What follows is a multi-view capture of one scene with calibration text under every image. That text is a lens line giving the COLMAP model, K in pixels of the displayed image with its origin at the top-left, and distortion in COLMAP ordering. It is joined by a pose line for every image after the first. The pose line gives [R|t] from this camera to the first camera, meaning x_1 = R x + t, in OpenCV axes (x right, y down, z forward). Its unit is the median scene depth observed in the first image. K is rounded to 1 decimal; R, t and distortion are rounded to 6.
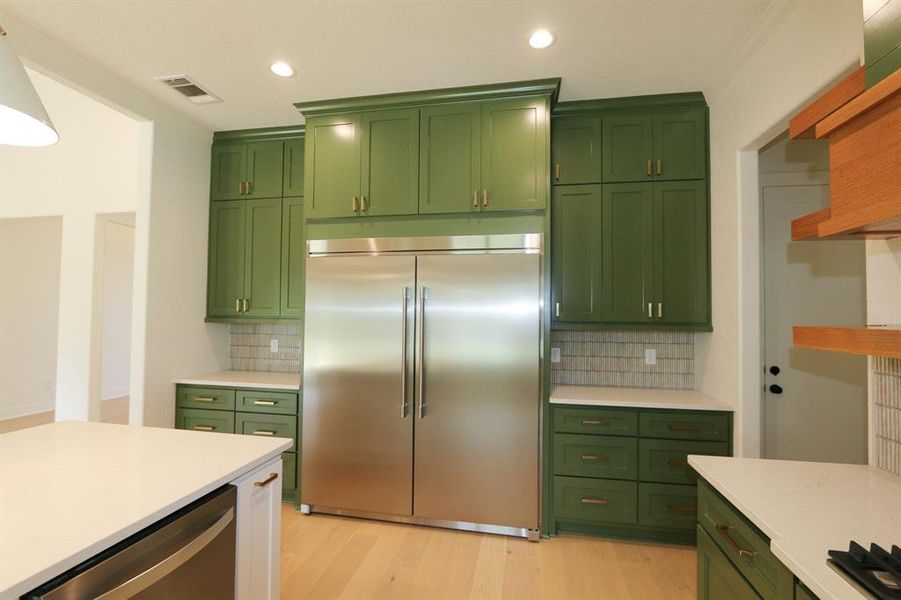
lens RADIAL K [[411.4, 0, 453.2], [0, 411.4, 302.0], [0, 0, 1]] dist [-0.011301, 0.000420]
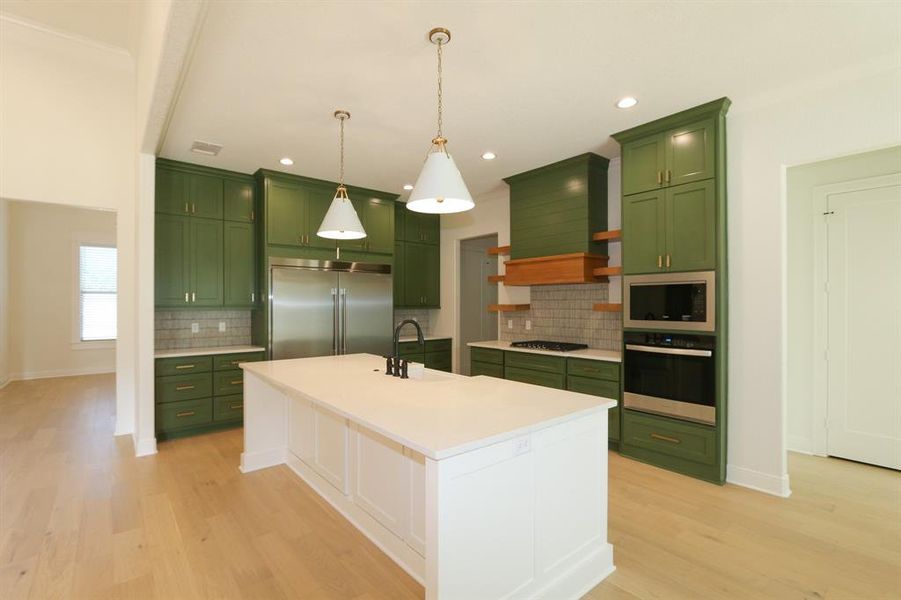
lens RADIAL K [[411.4, 0, 453.2], [0, 411.4, 302.0], [0, 0, 1]] dist [-0.011301, 0.000420]
pose [[0.633129, -0.009418, 0.773989, -1.170717], [-0.016541, 0.999533, 0.025693, -0.029367], [-0.773870, -0.029070, 0.632677, -0.583056]]
